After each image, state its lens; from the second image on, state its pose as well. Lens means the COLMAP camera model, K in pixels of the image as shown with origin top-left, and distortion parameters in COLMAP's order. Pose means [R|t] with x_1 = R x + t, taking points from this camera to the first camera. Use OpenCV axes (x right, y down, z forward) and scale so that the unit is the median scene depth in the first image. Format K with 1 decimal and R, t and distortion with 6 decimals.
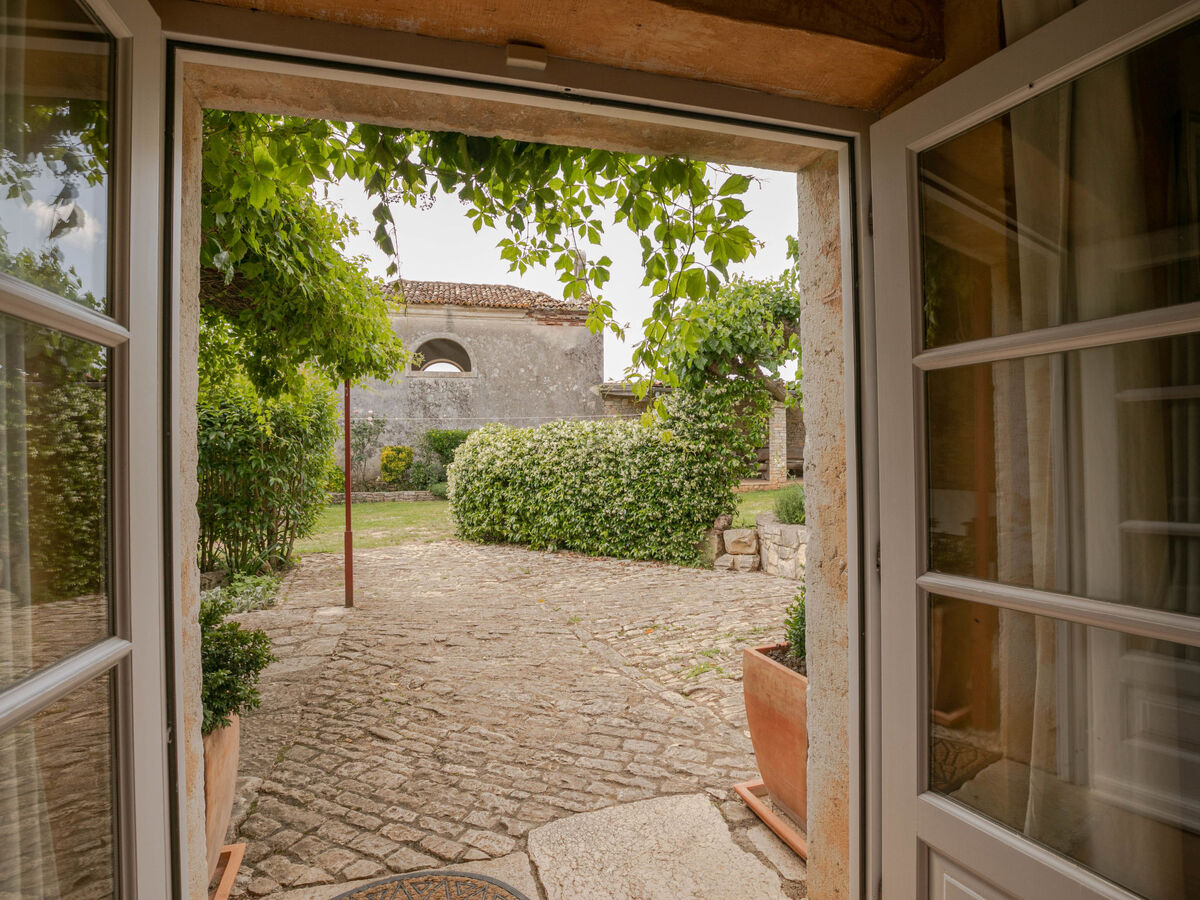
lens RADIAL K [[620.9, 0, 600.0], [0, 620.9, 450.0], [0, 0, 1]] dist [-0.032542, -0.000182]
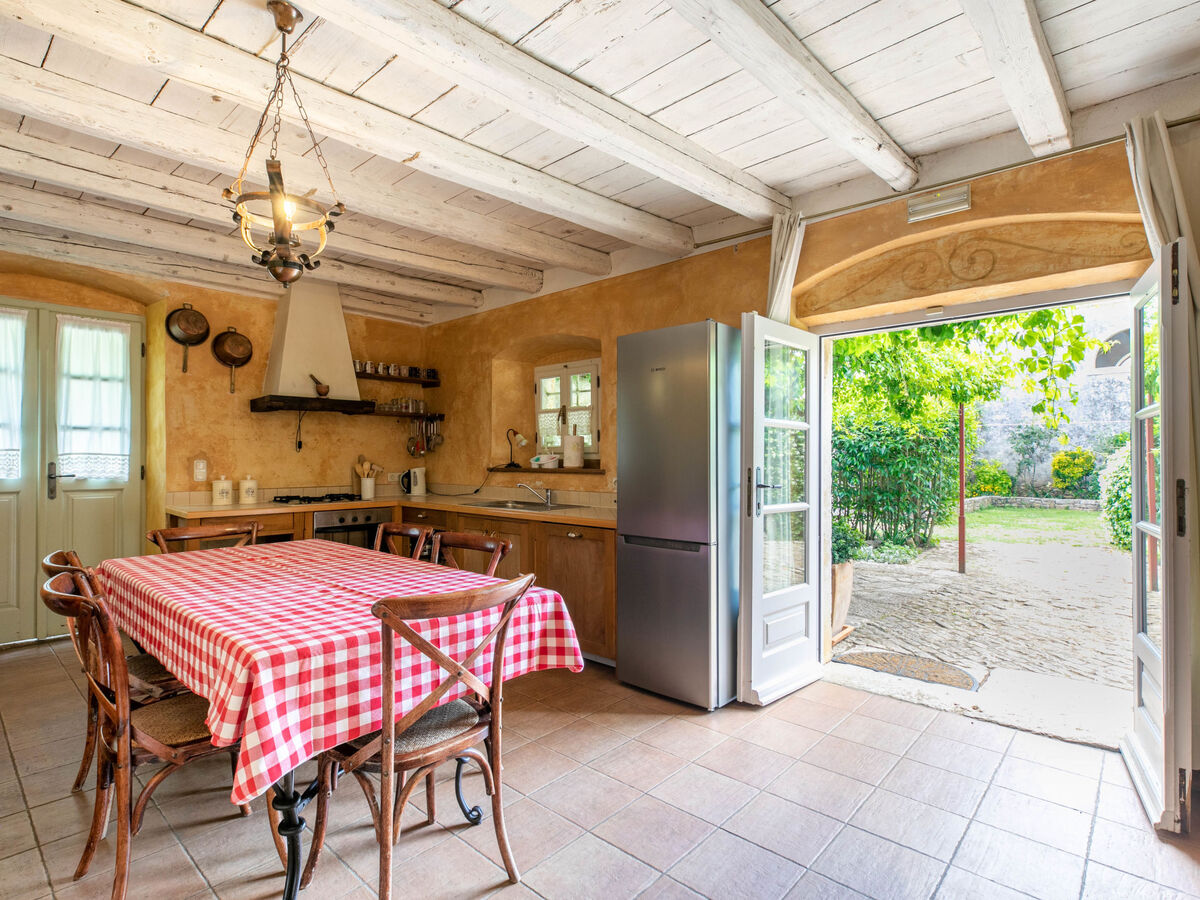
lens RADIAL K [[611.0, 0, 600.0], [0, 611.0, 450.0], [0, 0, 1]] dist [0.001081, -0.000106]
pose [[0.526669, 0.002623, -0.850067, 0.216427], [-0.007410, 0.999971, -0.001505, -0.002612], [0.850038, 0.007092, 0.526673, -0.258316]]
